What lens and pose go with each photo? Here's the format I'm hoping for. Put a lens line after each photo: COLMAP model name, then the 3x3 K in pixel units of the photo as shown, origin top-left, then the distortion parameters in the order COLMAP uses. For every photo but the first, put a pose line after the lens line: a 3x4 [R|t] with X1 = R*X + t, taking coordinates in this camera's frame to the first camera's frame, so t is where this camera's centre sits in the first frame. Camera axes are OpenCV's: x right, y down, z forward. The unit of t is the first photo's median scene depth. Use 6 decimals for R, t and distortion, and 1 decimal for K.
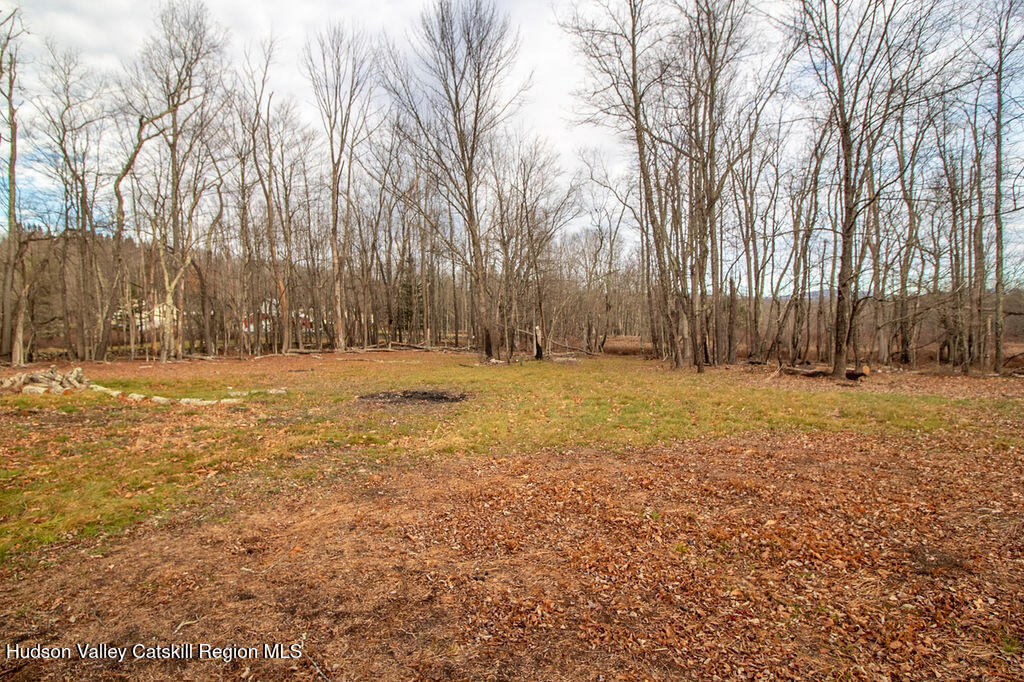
lens RADIAL K [[528.0, 0, 512.4], [0, 528.0, 327.2], [0, 0, 1]] dist [-0.002500, -0.013950]
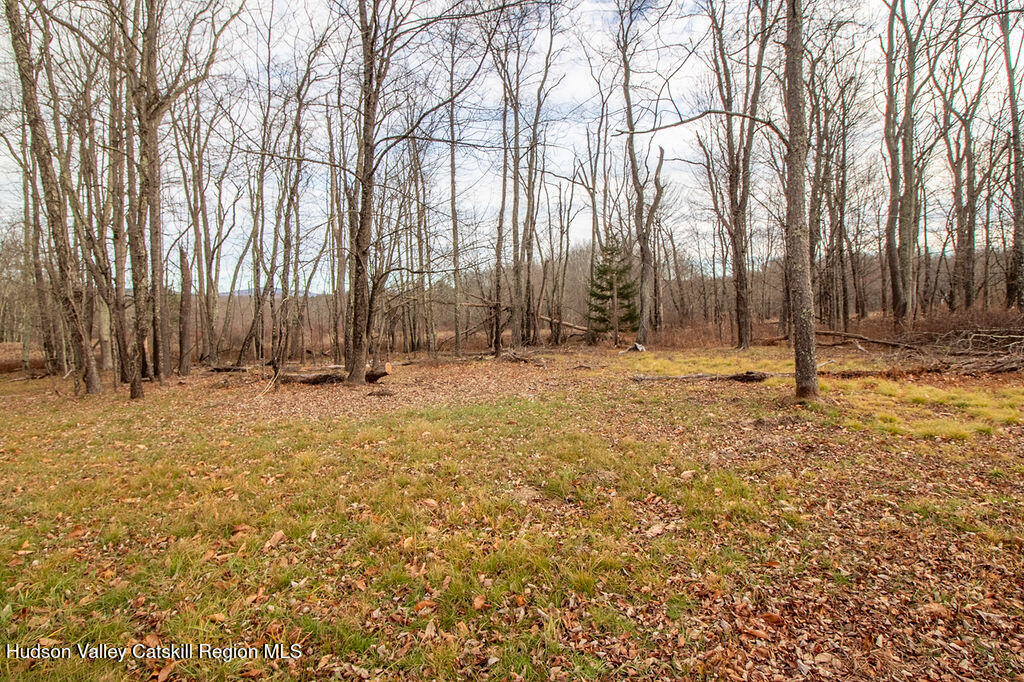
lens RADIAL K [[538.4, 0, 482.2], [0, 538.4, 295.2], [0, 0, 1]] dist [0.000318, -0.000204]
pose [[0.597334, 0.013356, 0.801881, 0.068417], [0.032601, 0.998630, -0.040918, 0.007014], [-0.801330, 0.050584, 0.596080, 0.214770]]
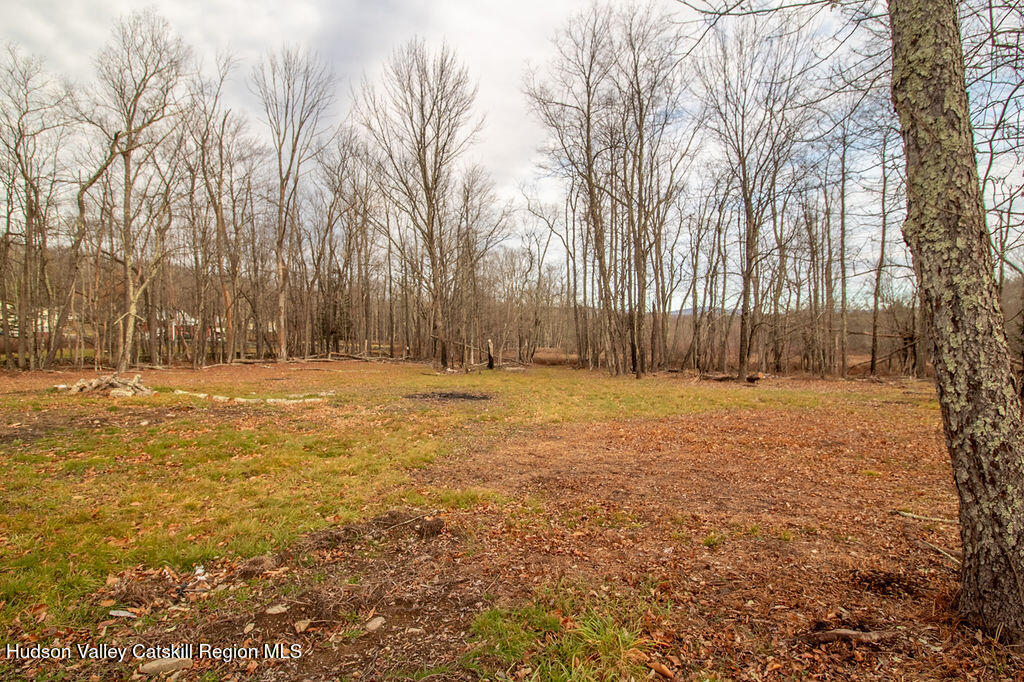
lens RADIAL K [[532.2, 0, 510.2], [0, 532.2, 313.8], [0, 0, 1]] dist [-0.001789, -0.000256]
pose [[0.981236, 0.019239, 0.191851, -0.120766], [-0.010627, 0.998893, -0.045815, -0.004677], [-0.192520, 0.042916, 0.980354, -0.124329]]
